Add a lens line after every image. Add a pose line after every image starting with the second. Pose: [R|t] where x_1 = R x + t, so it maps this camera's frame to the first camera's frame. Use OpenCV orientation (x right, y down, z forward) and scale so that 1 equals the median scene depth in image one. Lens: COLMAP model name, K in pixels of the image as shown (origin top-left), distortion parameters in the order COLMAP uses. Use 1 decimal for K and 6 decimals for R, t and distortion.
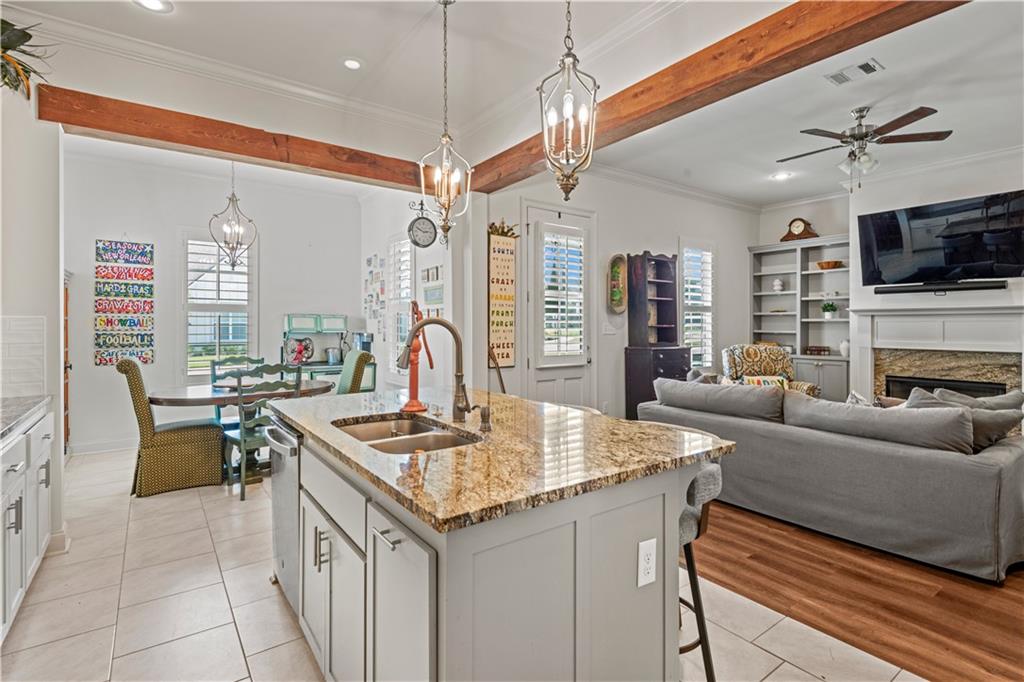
lens RADIAL K [[475.8, 0, 509.1], [0, 475.8, 330.3], [0, 0, 1]] dist [-0.001488, -0.000213]
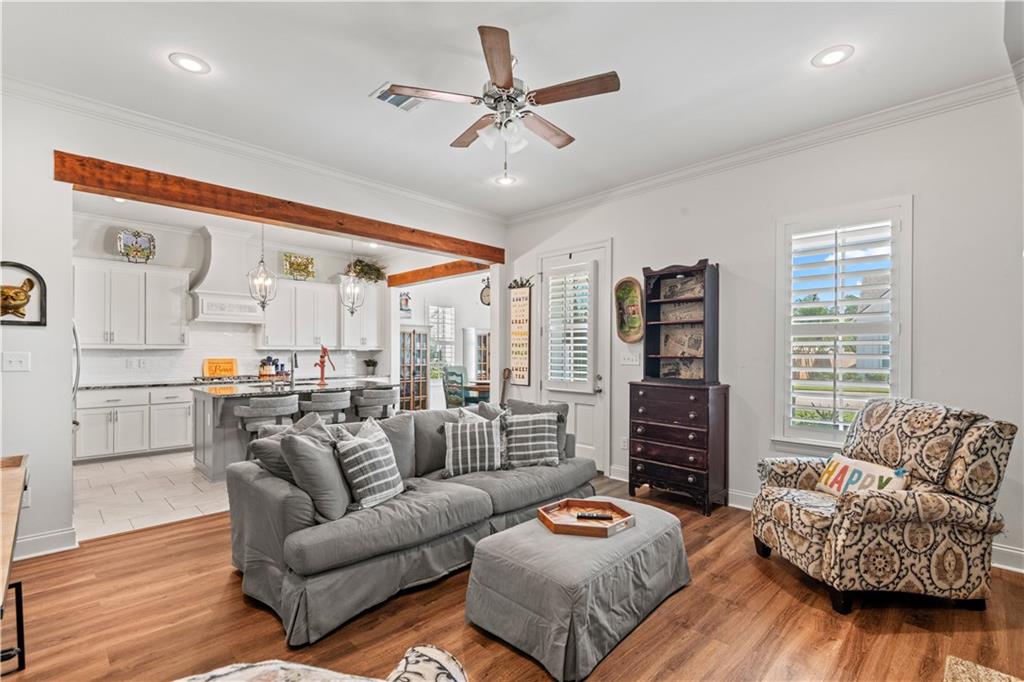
lens RADIAL K [[475.8, 0, 513.6], [0, 475.8, 347.8], [0, 0, 1]] dist [-0.001488, -0.000213]
pose [[0.157066, -0.006485, -0.987567, 1.287450], [-0.015342, 0.999842, -0.009005, -0.015406], [0.987469, 0.016565, 0.156941, 0.754781]]
